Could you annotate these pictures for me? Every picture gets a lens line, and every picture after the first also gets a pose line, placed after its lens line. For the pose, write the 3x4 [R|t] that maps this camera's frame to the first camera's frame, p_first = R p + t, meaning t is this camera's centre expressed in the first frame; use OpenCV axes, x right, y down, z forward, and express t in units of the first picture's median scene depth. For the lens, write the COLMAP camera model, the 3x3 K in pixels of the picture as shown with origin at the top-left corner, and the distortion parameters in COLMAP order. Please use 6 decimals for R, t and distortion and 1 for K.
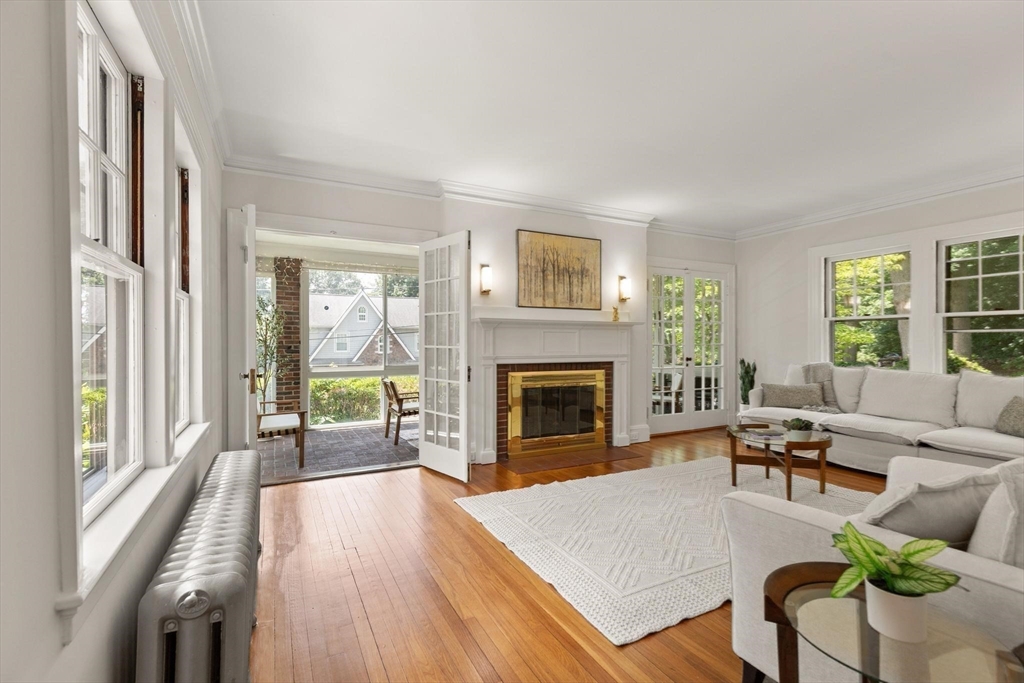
lens RADIAL K [[467.9, 0, 518.8], [0, 467.9, 341.8], [0, 0, 1]] dist [0.002580, 0.000307]
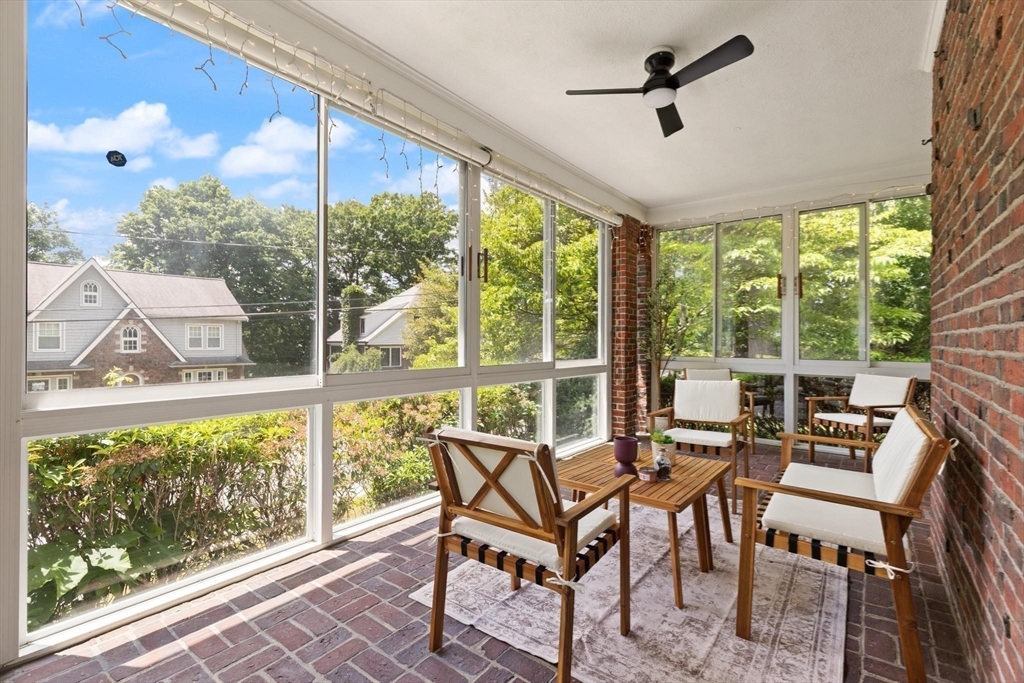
lens RADIAL K [[467.9, 0, 509.6], [0, 467.9, 342.9], [0, 0, 1]] dist [0.002580, 0.000307]
pose [[0.909365, 0.010194, 0.415874, -0.071599], [-0.009811, 0.999947, -0.003059, 0.006784], [-0.415883, -0.001299, 0.909417, 0.150991]]
